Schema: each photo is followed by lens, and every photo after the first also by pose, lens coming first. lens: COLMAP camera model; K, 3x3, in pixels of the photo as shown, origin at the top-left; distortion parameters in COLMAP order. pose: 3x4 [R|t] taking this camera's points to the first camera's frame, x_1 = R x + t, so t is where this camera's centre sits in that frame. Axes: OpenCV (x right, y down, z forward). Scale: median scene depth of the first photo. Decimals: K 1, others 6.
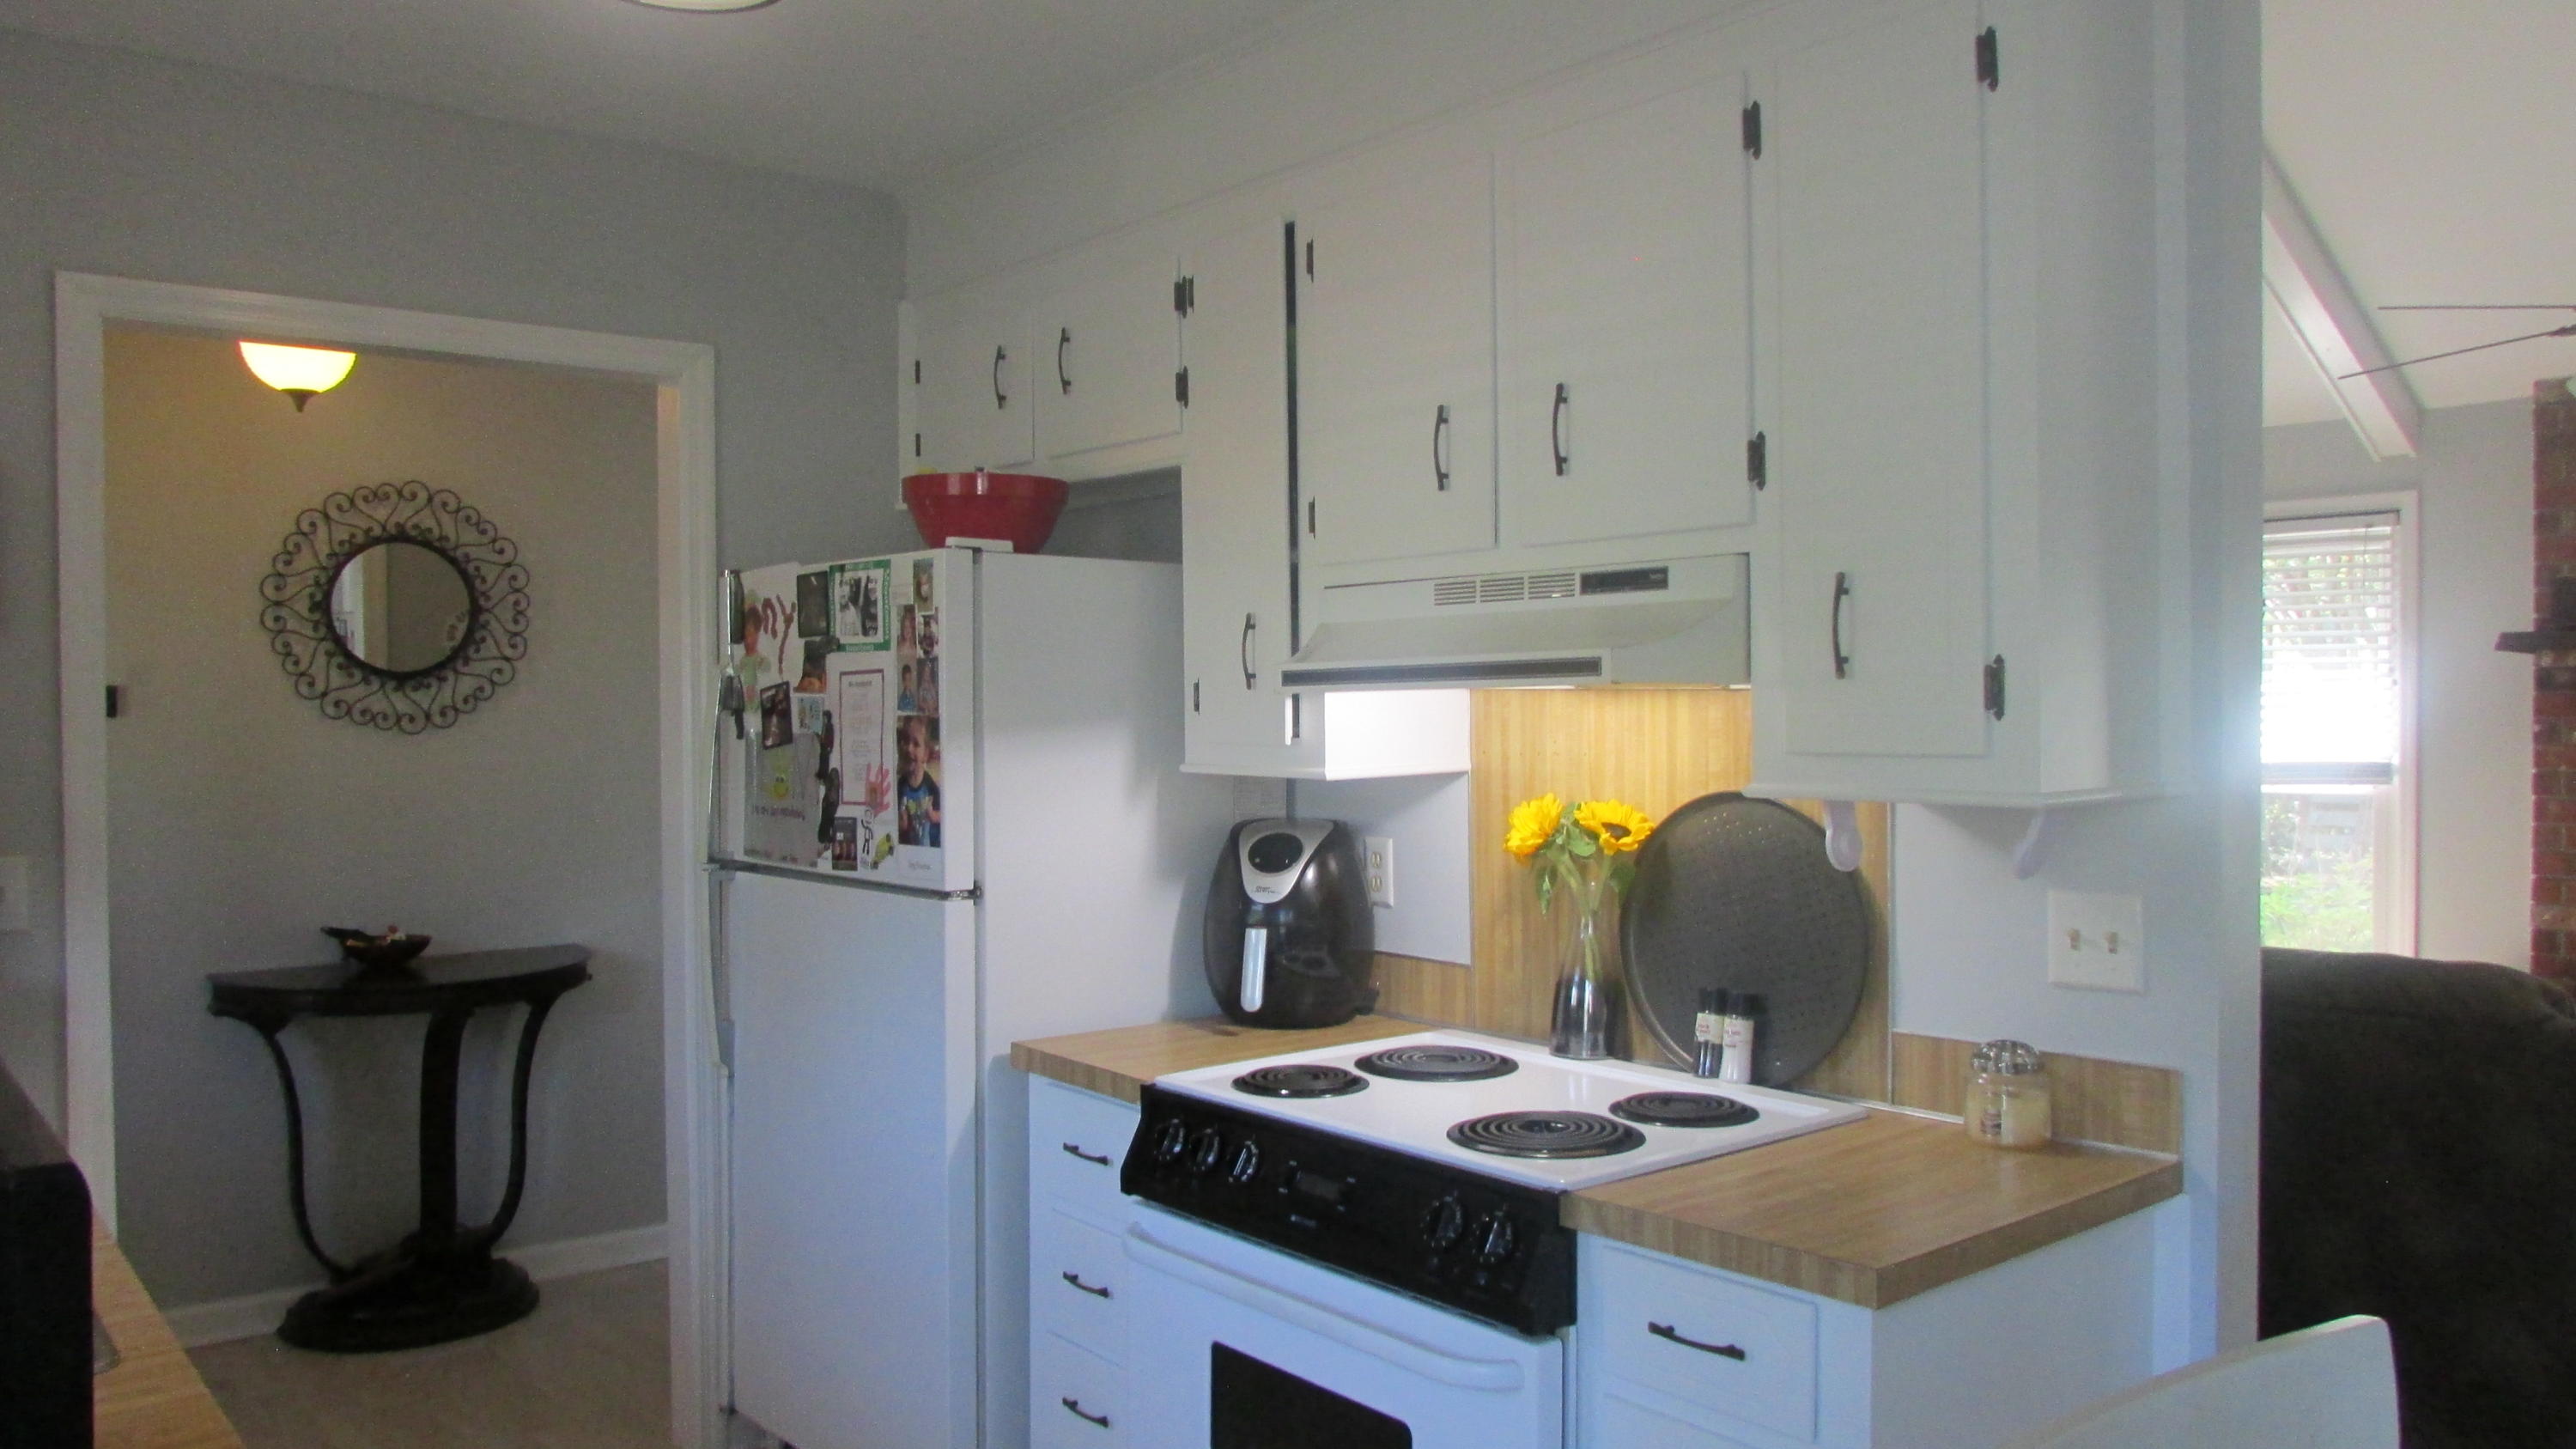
lens RADIAL K [[1833.9, 0, 1278.7], [0, 1833.9, 743.5], [0, 0, 1]] dist [-0.031107, 0.005660]
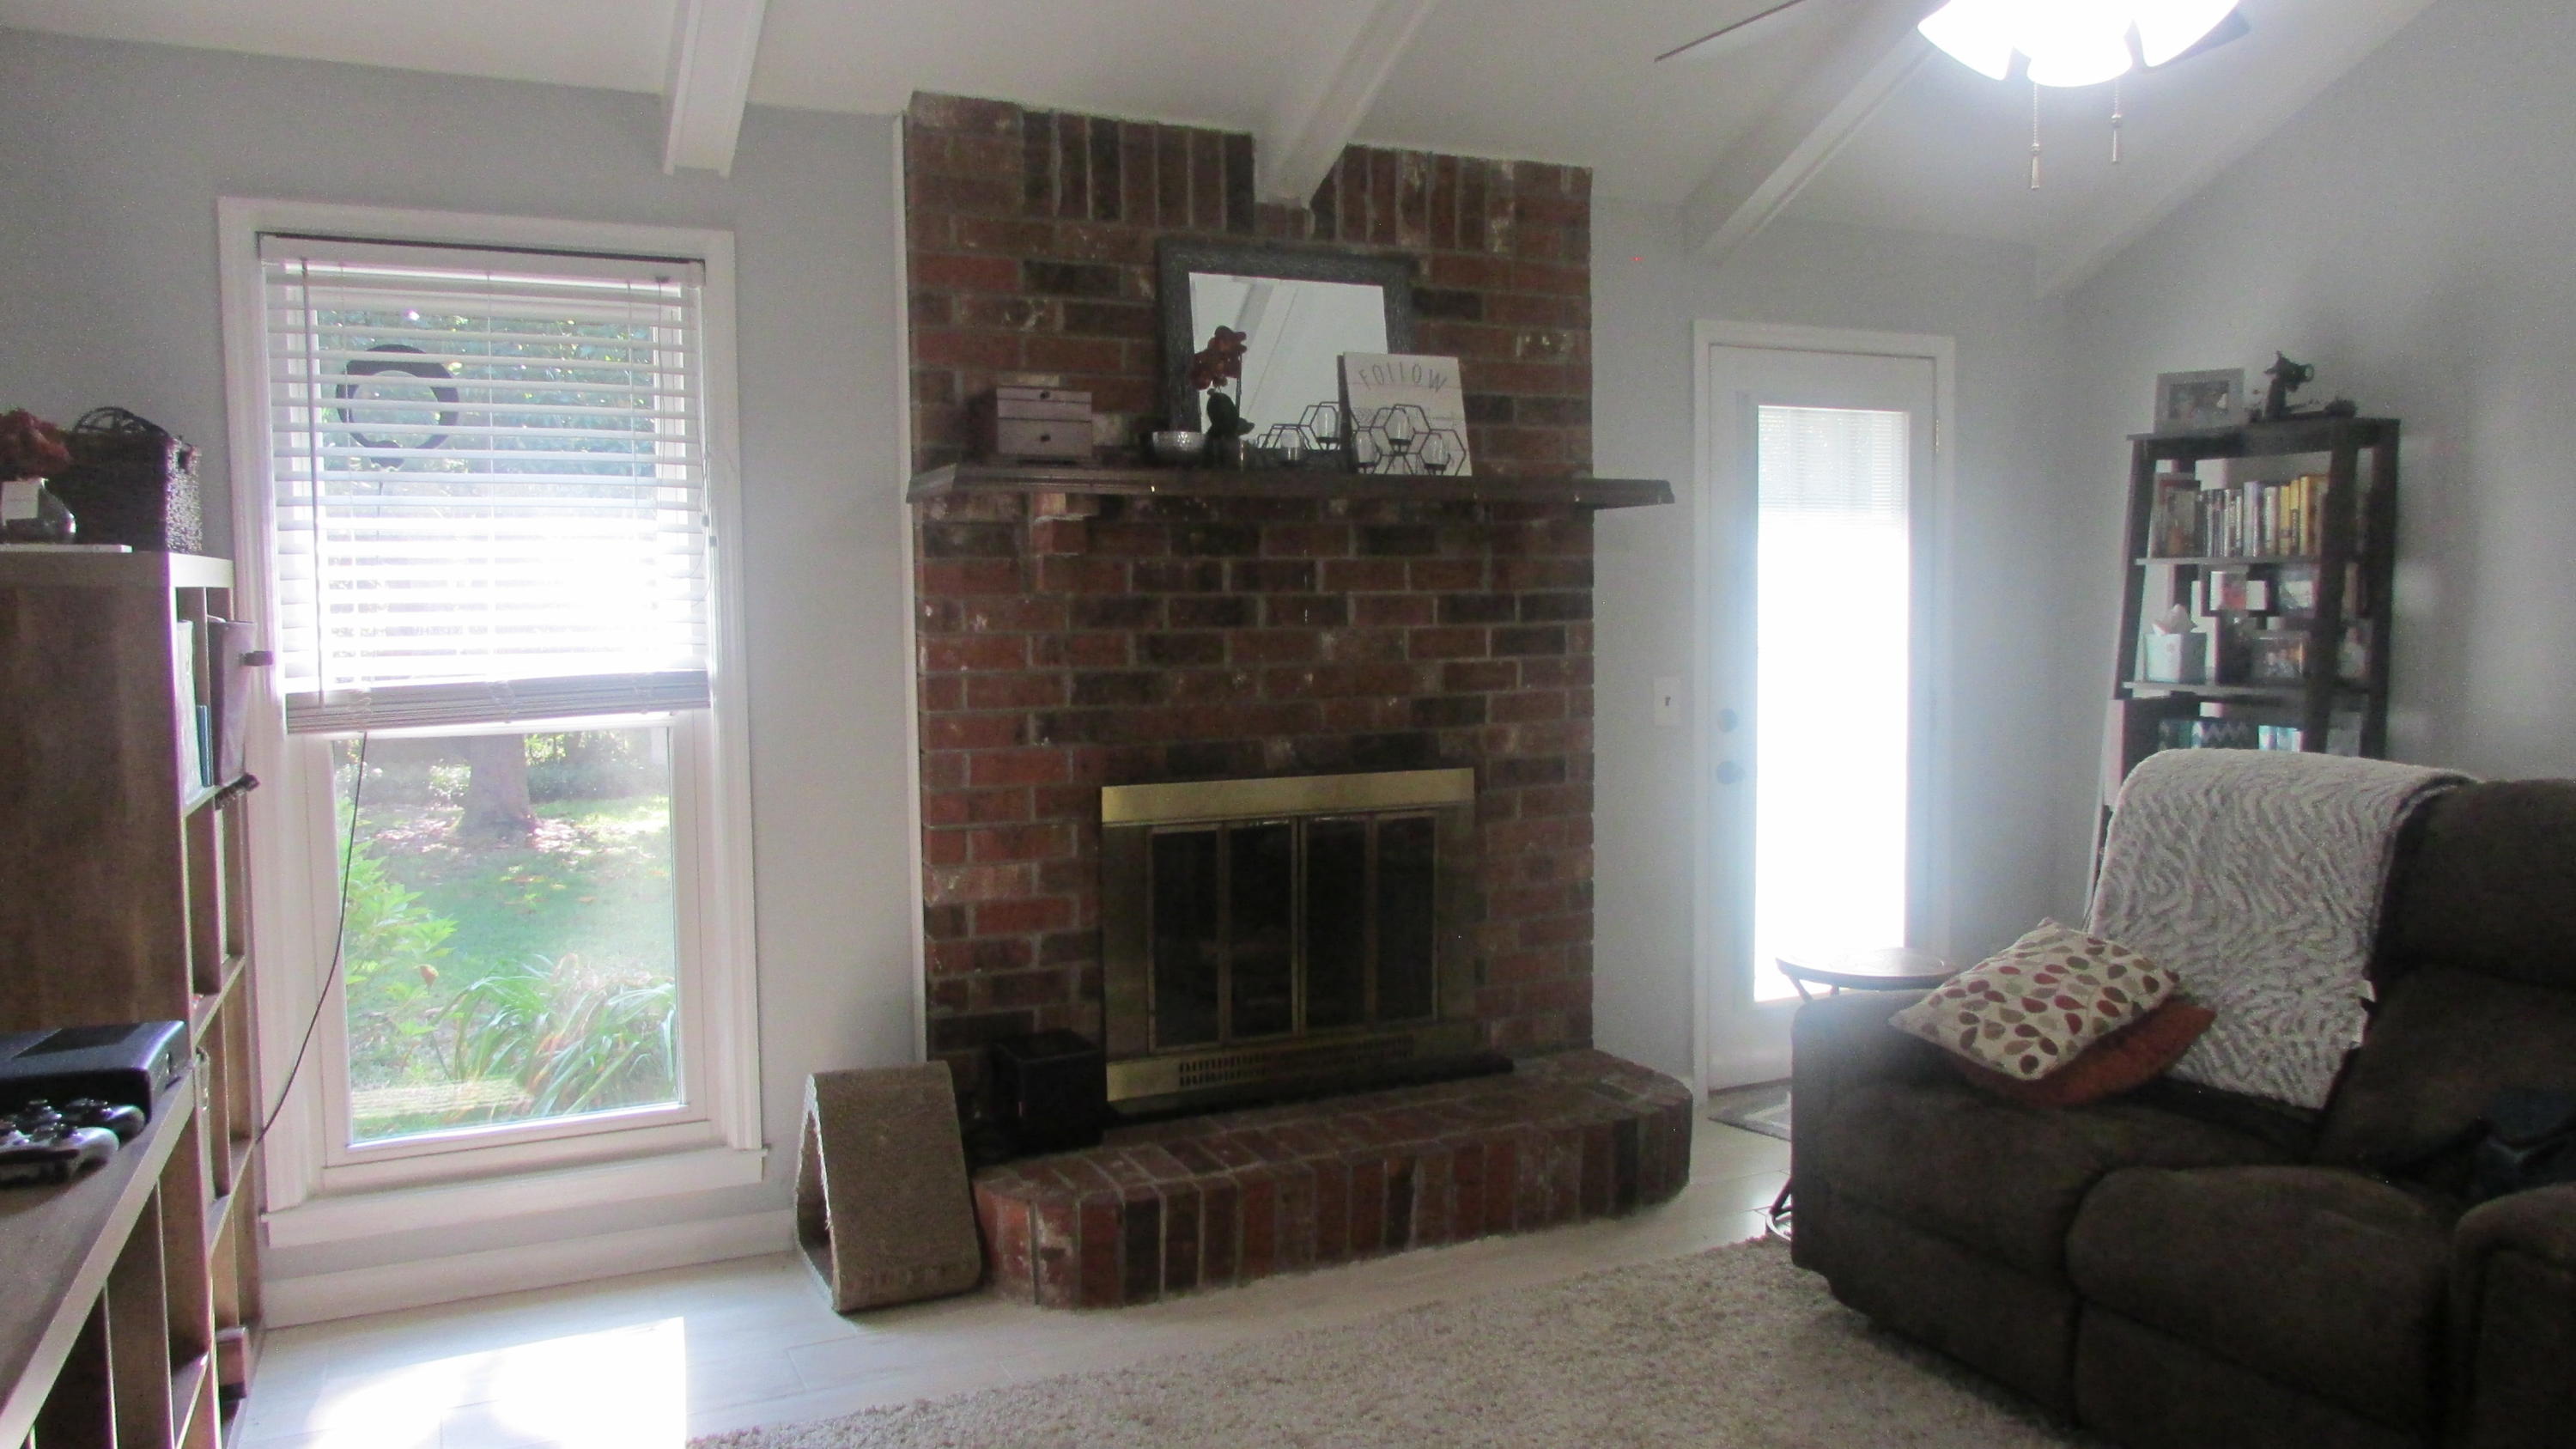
lens RADIAL K [[1833.9, 0, 1307.8], [0, 1833.9, 726.5], [0, 0, 1]] dist [-0.031107, 0.005660]
pose [[0.250135, -0.067783, 0.965835, 0.116327], [0.025153, 0.997665, 0.063502, -0.009580], [-0.967884, 0.008409, 0.251256, 1.206794]]
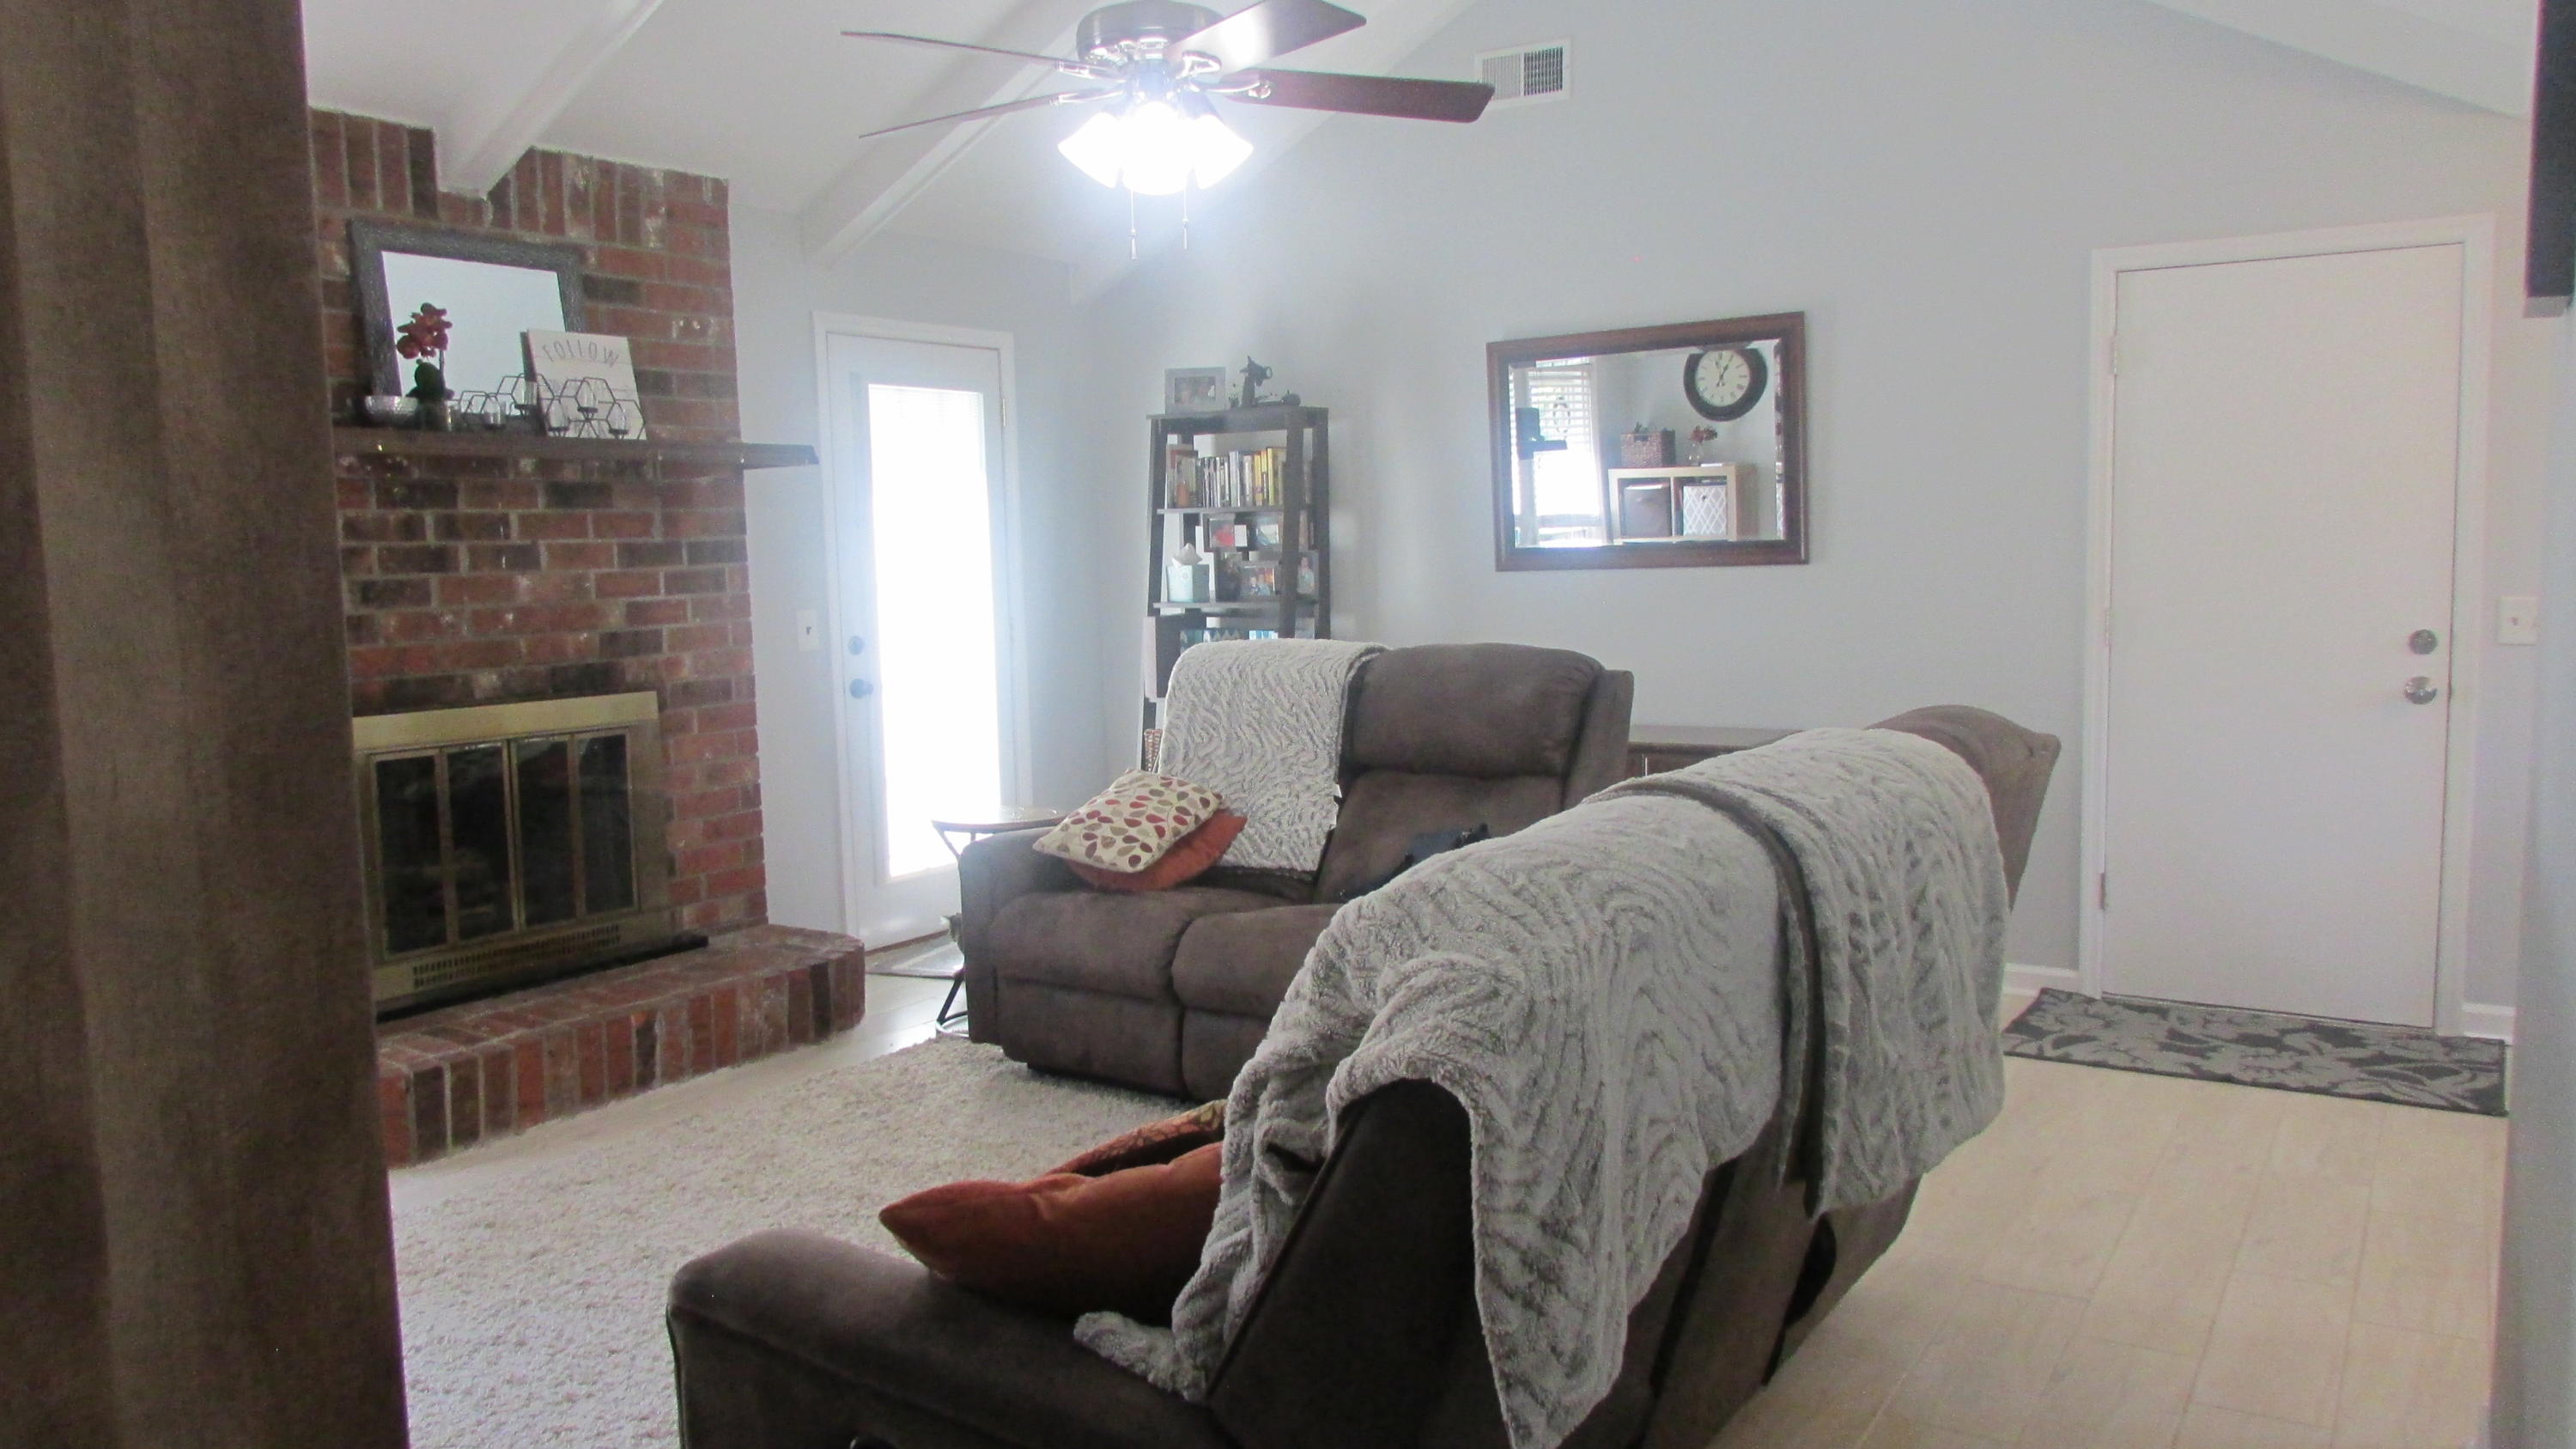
lens RADIAL K [[1833.9, 0, 1302.4], [0, 1833.9, 717.0], [0, 0, 1]] dist [-0.031107, 0.005660]
pose [[-0.280342, -0.080305, 0.956535, -0.213103], [0.041242, 0.994567, 0.095585, 0.005238], [-0.959014, 0.066246, -0.275507, 1.332474]]
